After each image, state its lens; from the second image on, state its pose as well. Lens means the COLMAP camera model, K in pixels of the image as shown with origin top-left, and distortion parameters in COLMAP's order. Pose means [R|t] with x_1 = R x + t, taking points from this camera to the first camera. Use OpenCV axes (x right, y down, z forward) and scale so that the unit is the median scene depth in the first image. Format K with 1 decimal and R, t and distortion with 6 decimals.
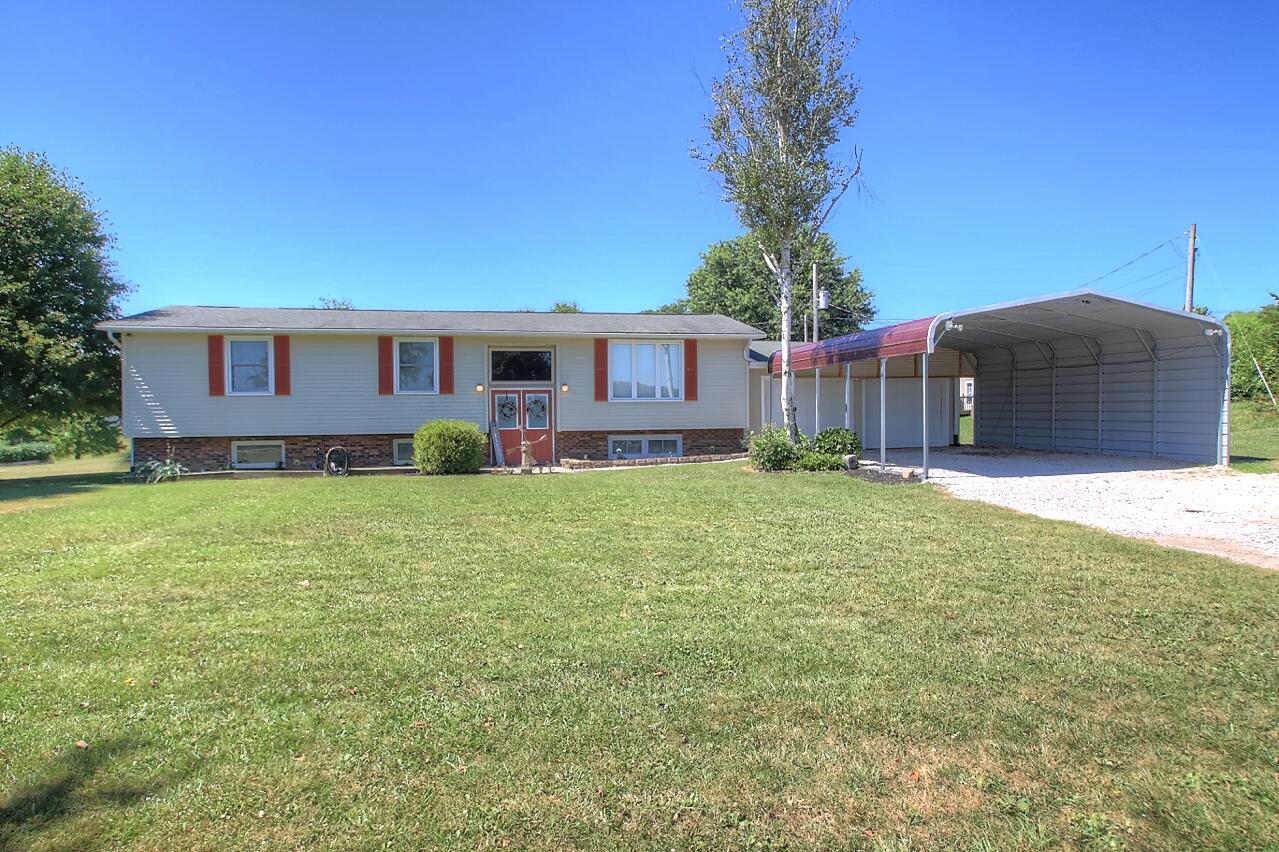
lens RADIAL K [[758.5, 0, 639.5], [0, 758.5, 426.0], [0, 0, 1]] dist [-0.033135, 0.000458]
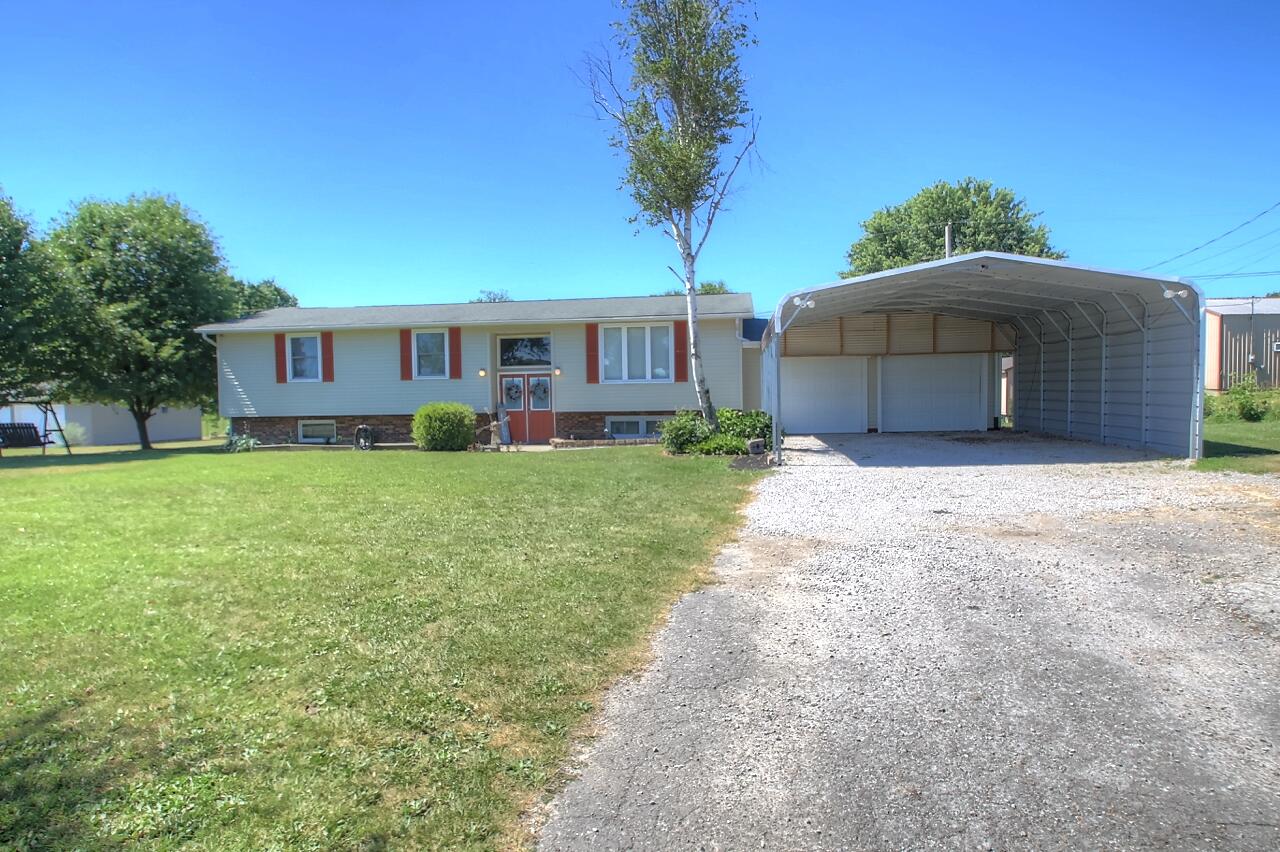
lens RADIAL K [[759.1, 0, 640.0], [0, 759.1, 426.0], [0, 0, 1]] dist [-0.033135, 0.000458]
pose [[0.942265, 0.009001, -0.334747, 0.387634], [0.001492, 0.999516, 0.031077, -0.007253], [0.334865, -0.029782, 0.941795, 0.036367]]
